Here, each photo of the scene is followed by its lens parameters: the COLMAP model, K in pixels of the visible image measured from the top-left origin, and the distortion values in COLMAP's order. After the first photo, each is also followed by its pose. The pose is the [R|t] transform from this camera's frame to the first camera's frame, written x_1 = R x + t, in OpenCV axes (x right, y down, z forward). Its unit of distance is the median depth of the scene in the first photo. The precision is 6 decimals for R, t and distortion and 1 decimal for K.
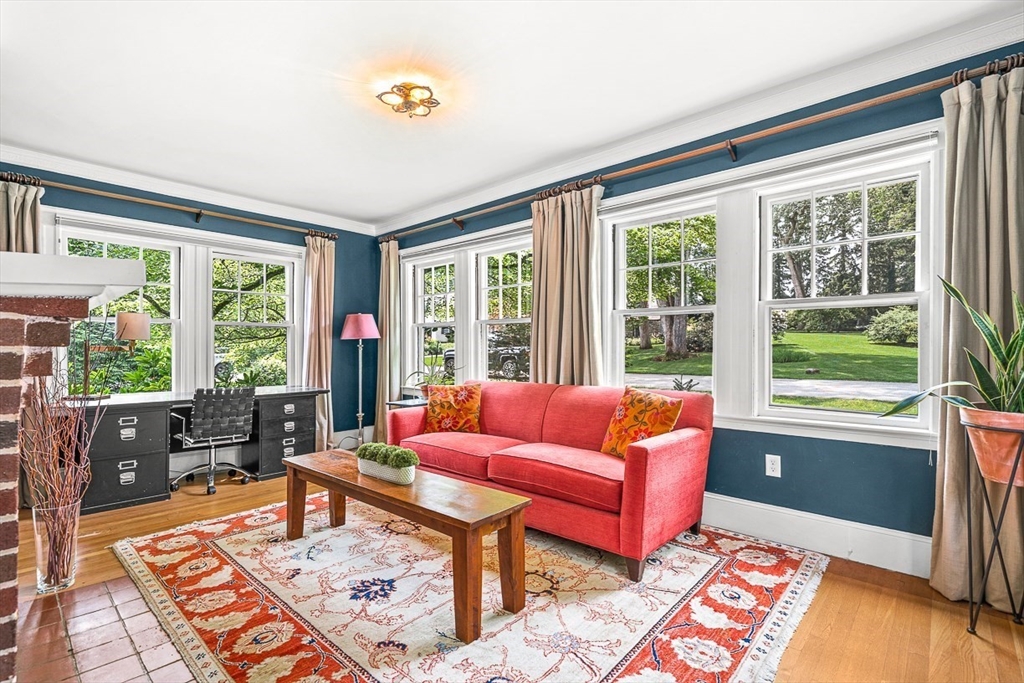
lens RADIAL K [[468.2, 0, 506.7], [0, 468.2, 348.9], [0, 0, 1]] dist [-0.000487, 0.000614]
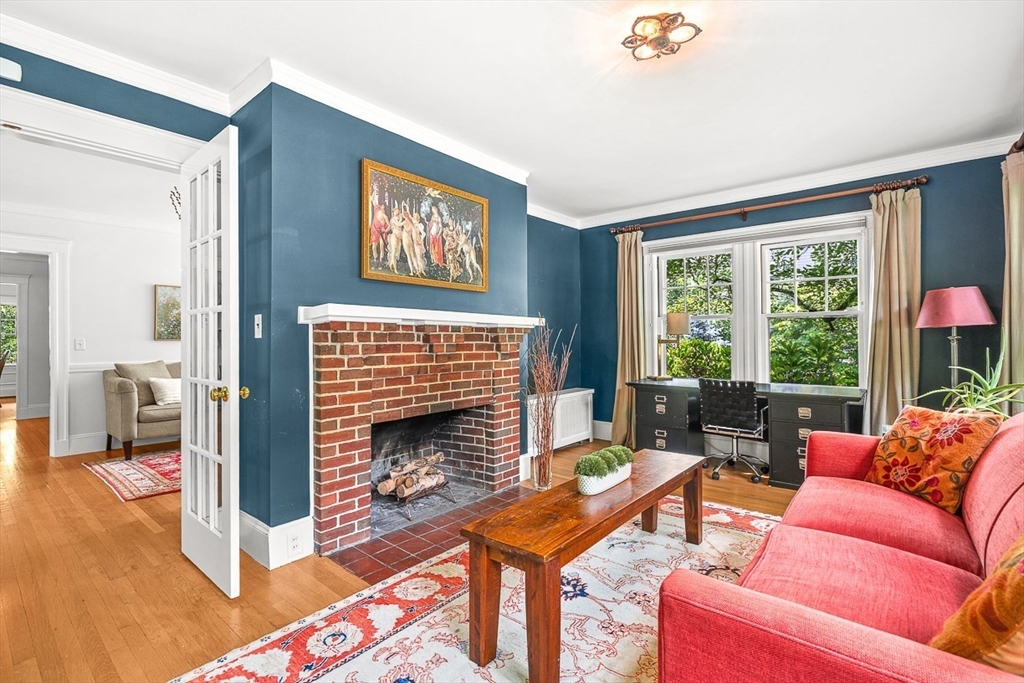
lens RADIAL K [[468.2, 0, 510.8], [0, 468.2, 339.2], [0, 0, 1]] dist [-0.000487, 0.000614]
pose [[0.051531, -0.003081, -0.998667, 0.417254], [0.002592, 0.999992, -0.002951, -0.005393], [0.998668, -0.002437, 0.051539, 0.499188]]
